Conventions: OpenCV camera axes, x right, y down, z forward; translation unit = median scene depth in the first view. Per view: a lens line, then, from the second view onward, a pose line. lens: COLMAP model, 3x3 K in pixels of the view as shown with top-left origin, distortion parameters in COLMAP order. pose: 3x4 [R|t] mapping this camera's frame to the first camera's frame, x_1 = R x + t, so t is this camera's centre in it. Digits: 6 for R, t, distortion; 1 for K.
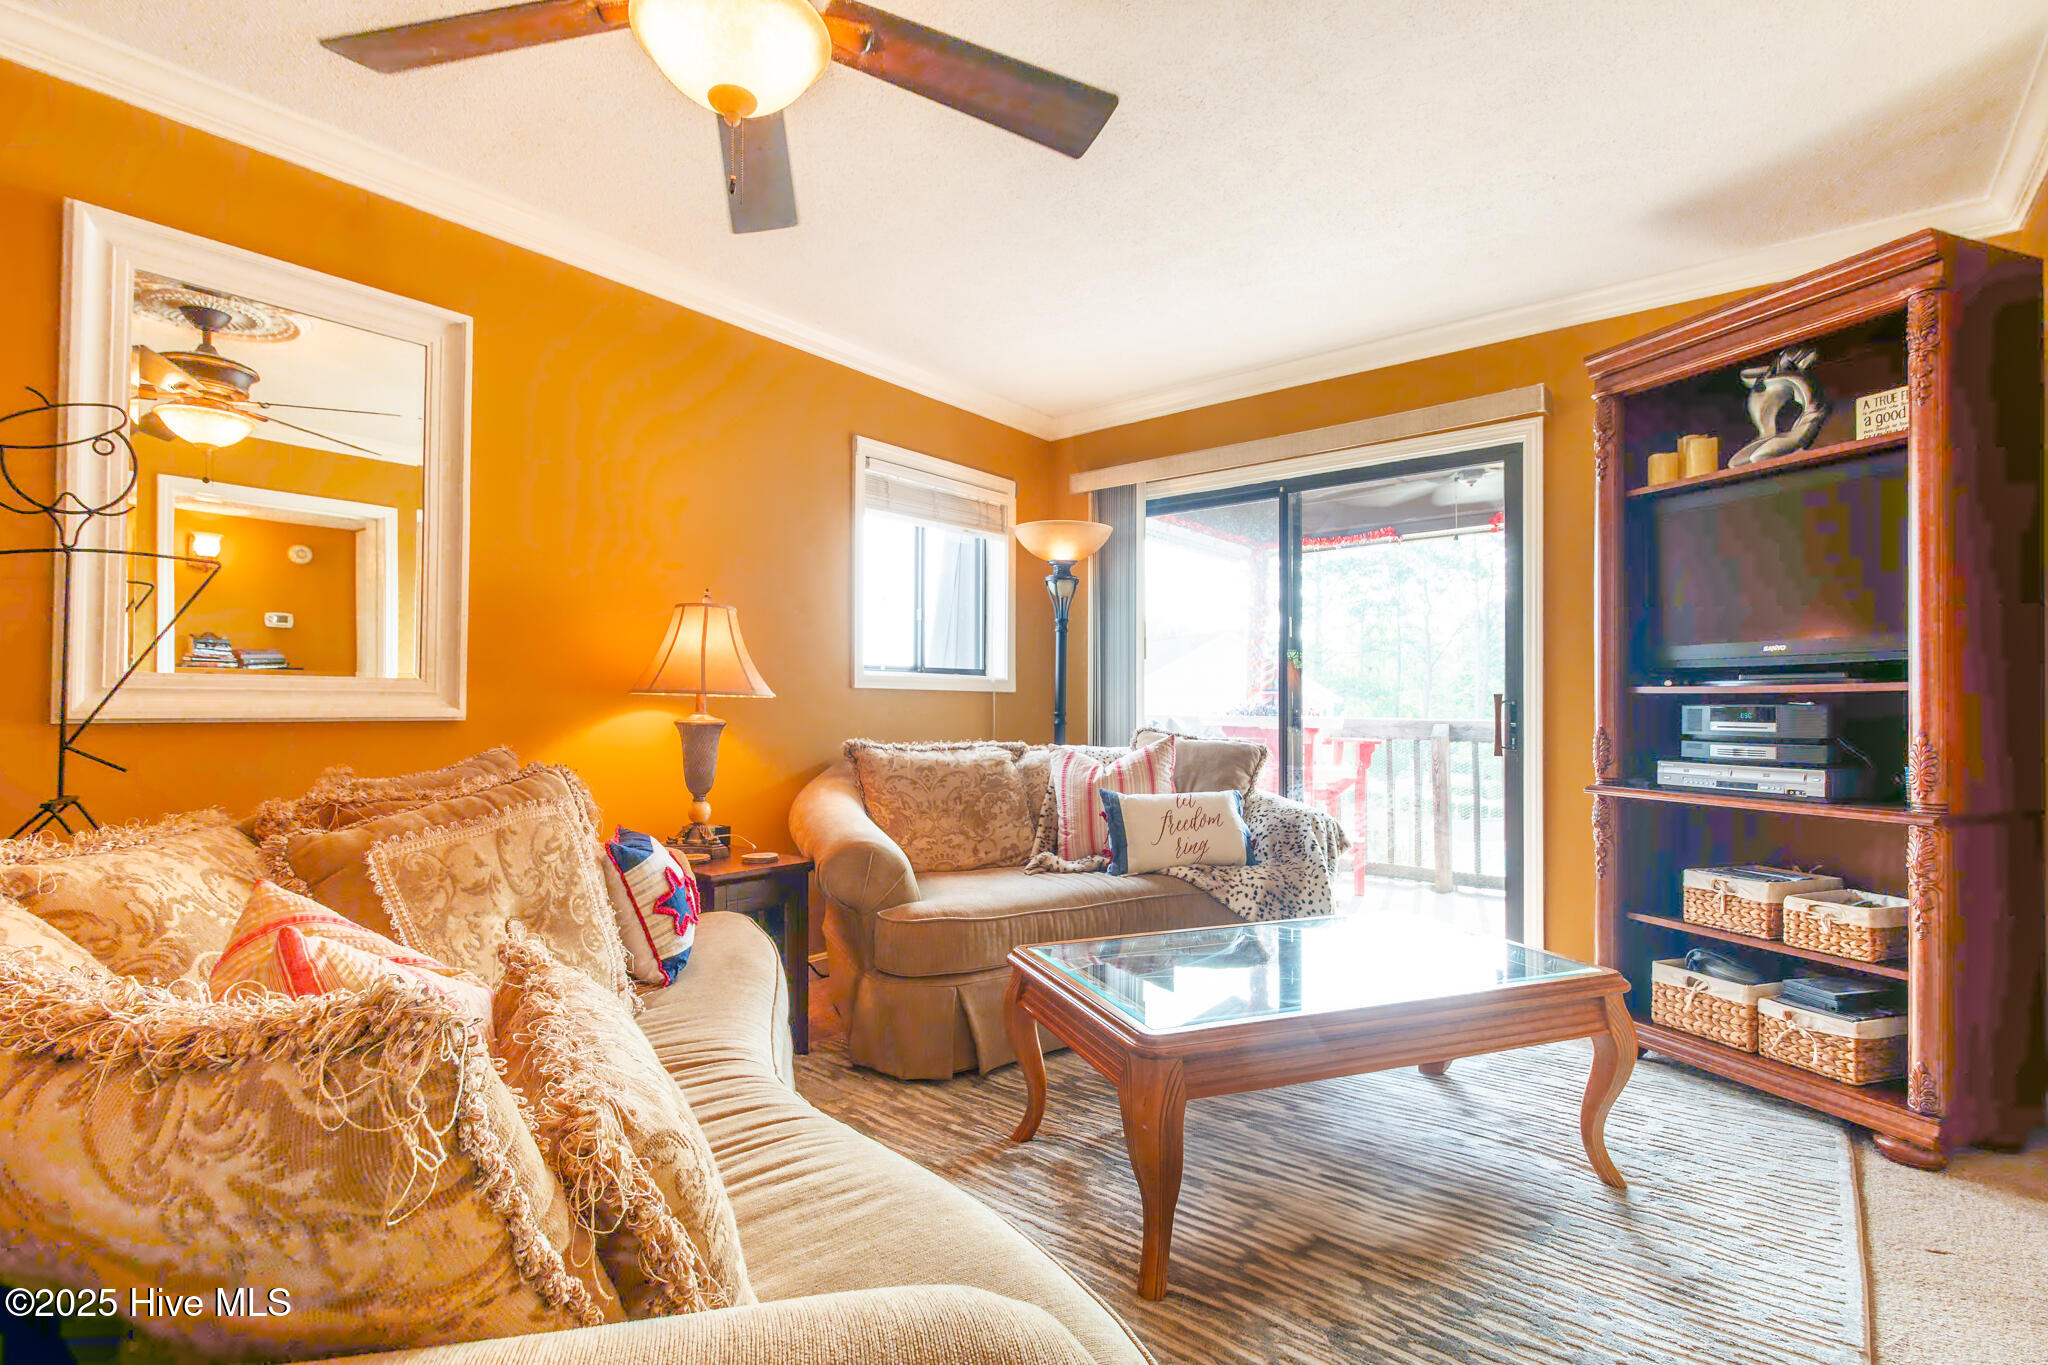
lens RADIAL K [[955.7, 0, 1005.6], [0, 955.7, 703.3], [0, 0, 1]] dist [0.015710, -0.010934]
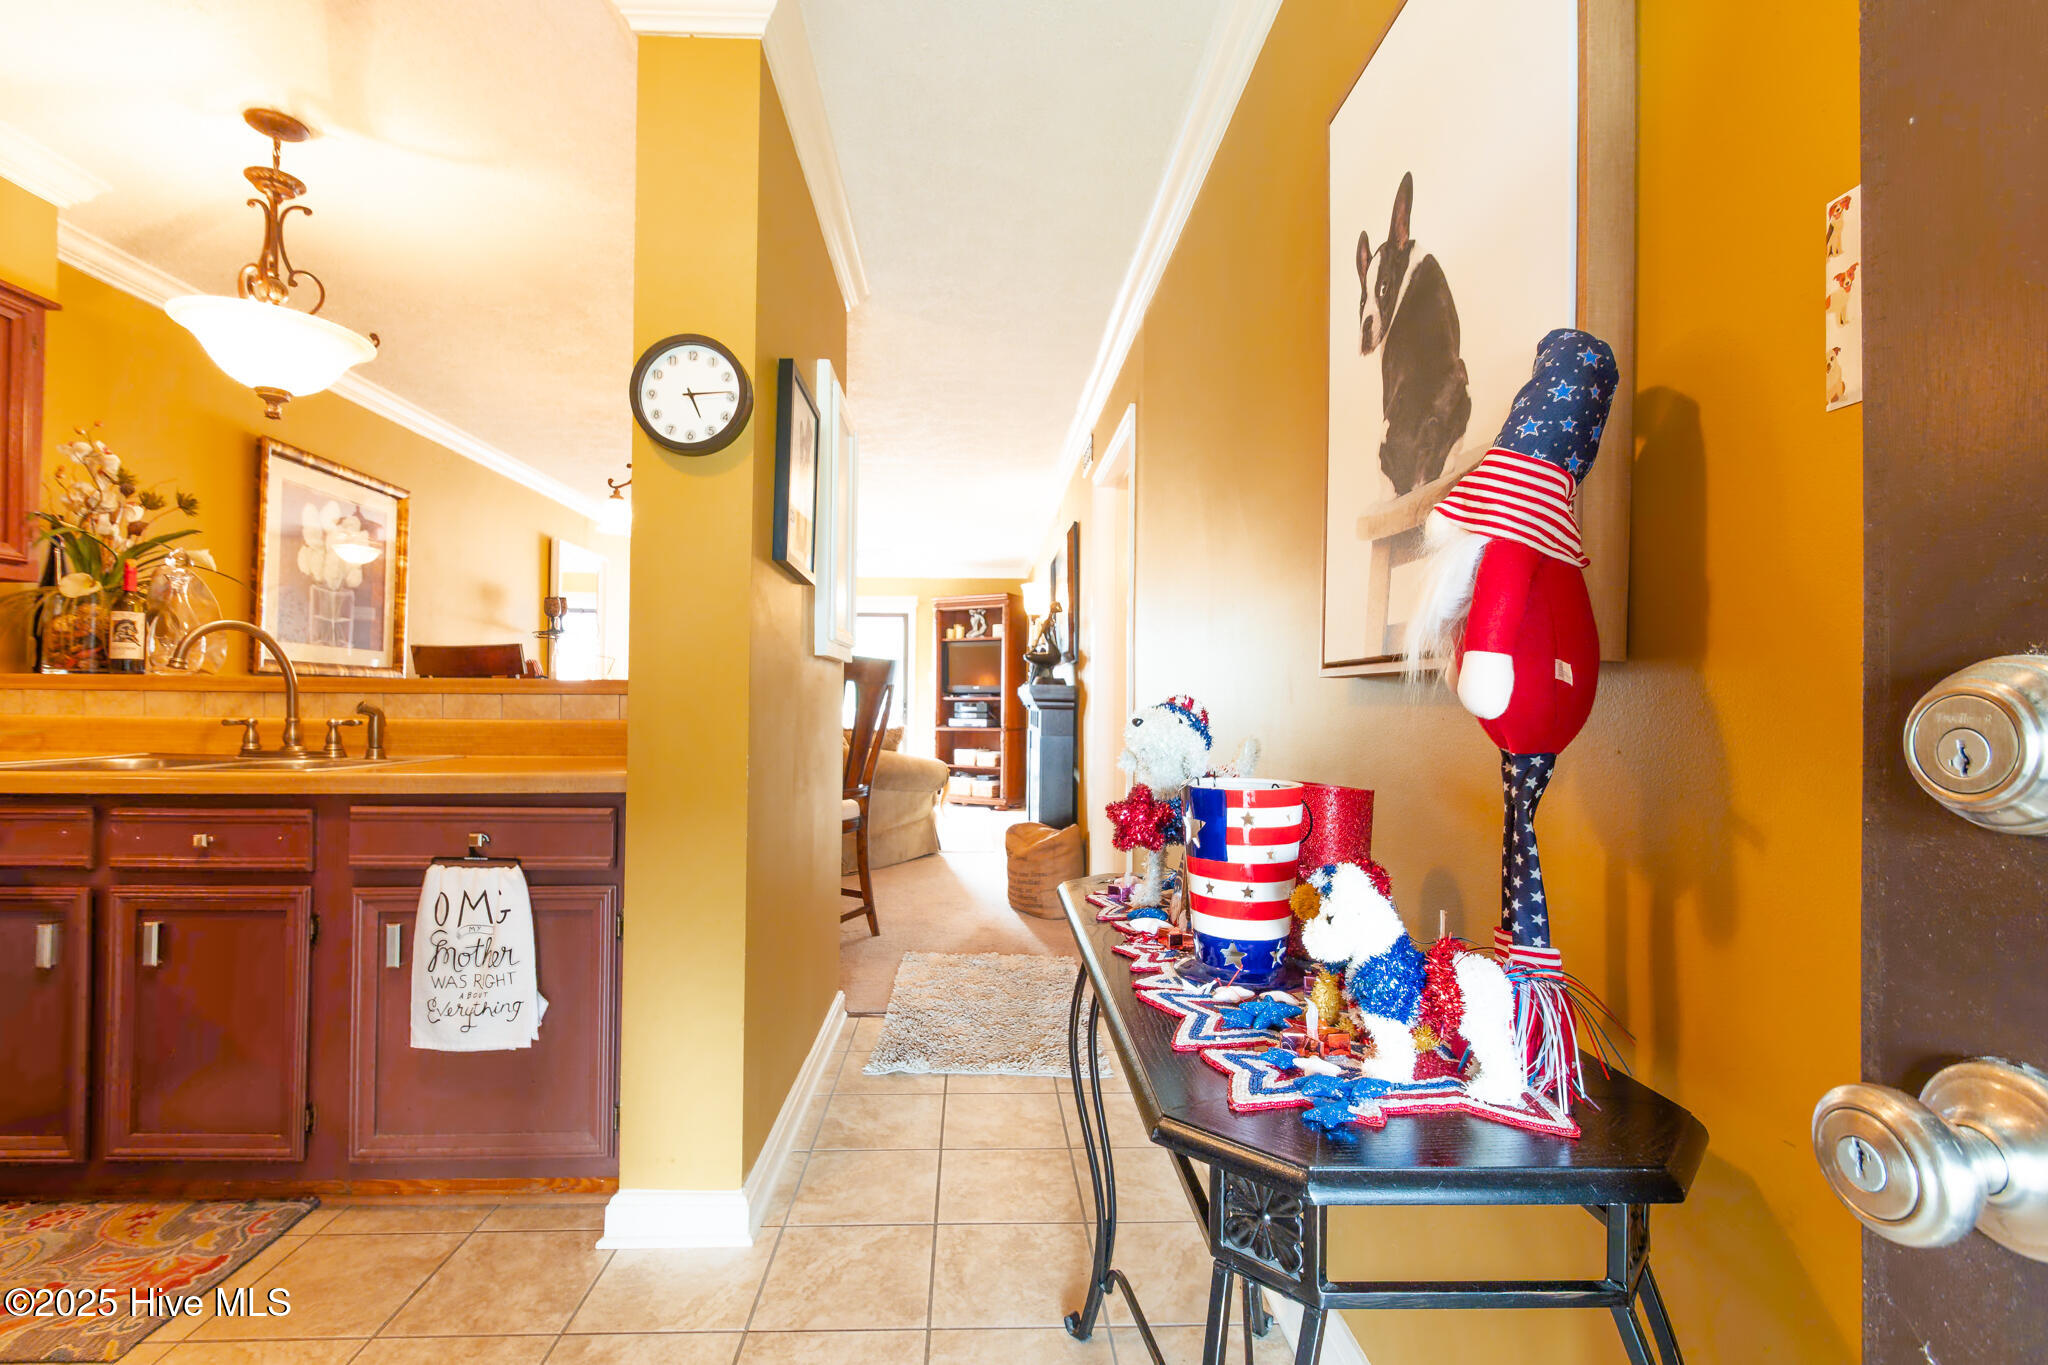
lens RADIAL K [[954.7, 0, 1024.2], [0, 954.7, 695.4], [0, 0, 1]] dist [0.005821, -0.000018]
pose [[0.741898, 0.012293, 0.670400, -1.363548], [-0.008944, 0.999924, -0.008438, 0.002424], [-0.670453, 0.000264, 0.741952, -1.655730]]
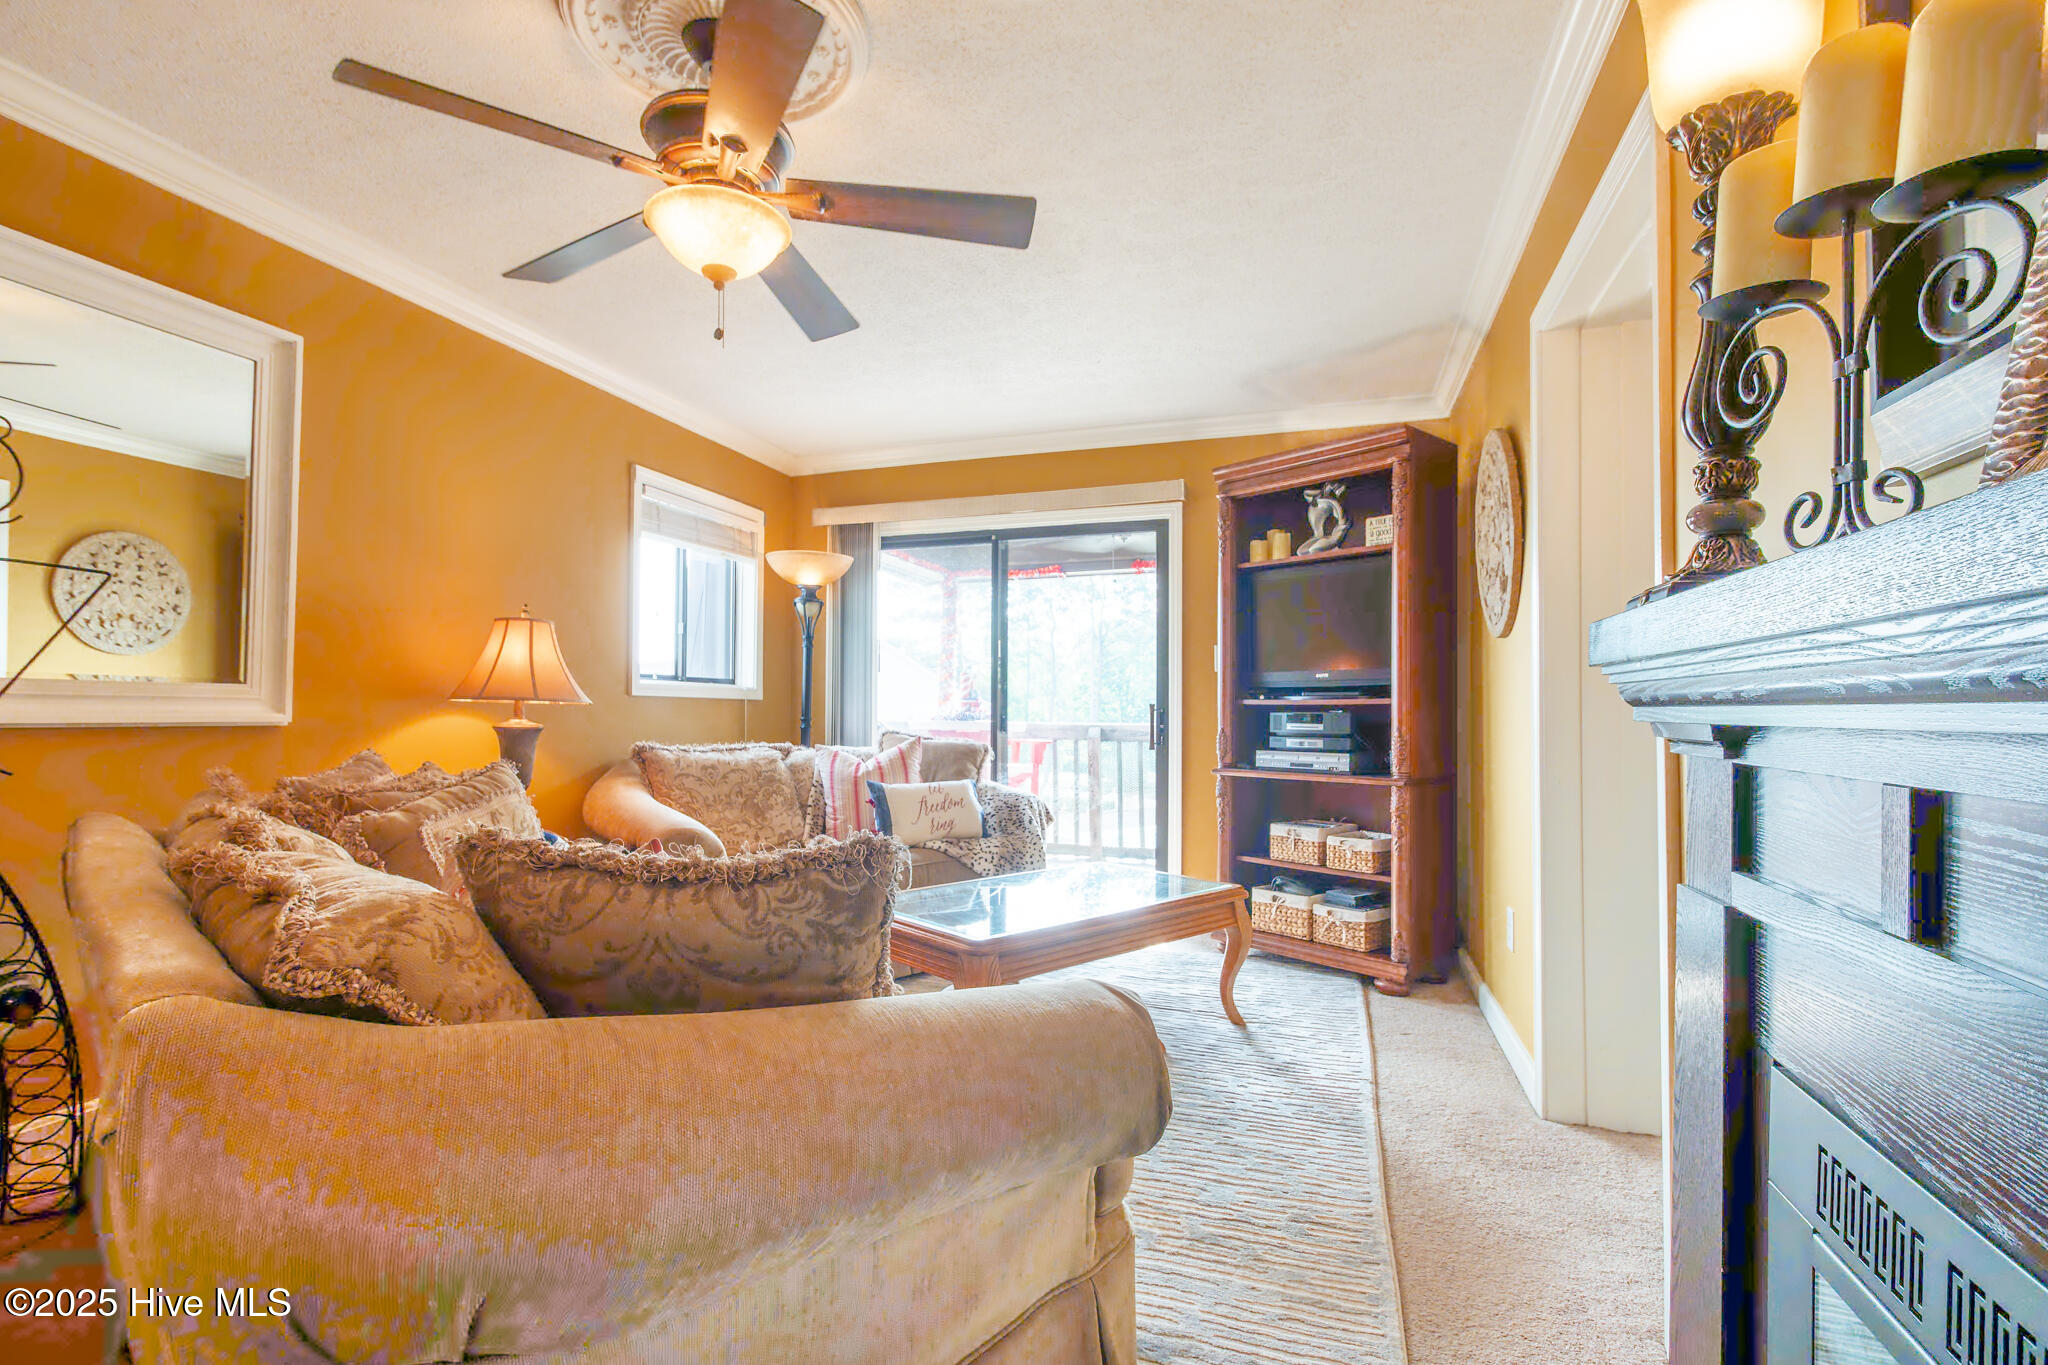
lens RADIAL K [[955.7, 0, 993.5], [0, 955.7, 707.4], [0, 0, 1]] dist [0.015710, -0.010934]
pose [[0.935931, 0.003553, 0.352166, -0.201399], [-0.002940, 0.999993, -0.002276, -0.001132], [-0.352171, 0.001094, 0.935935, -0.216148]]
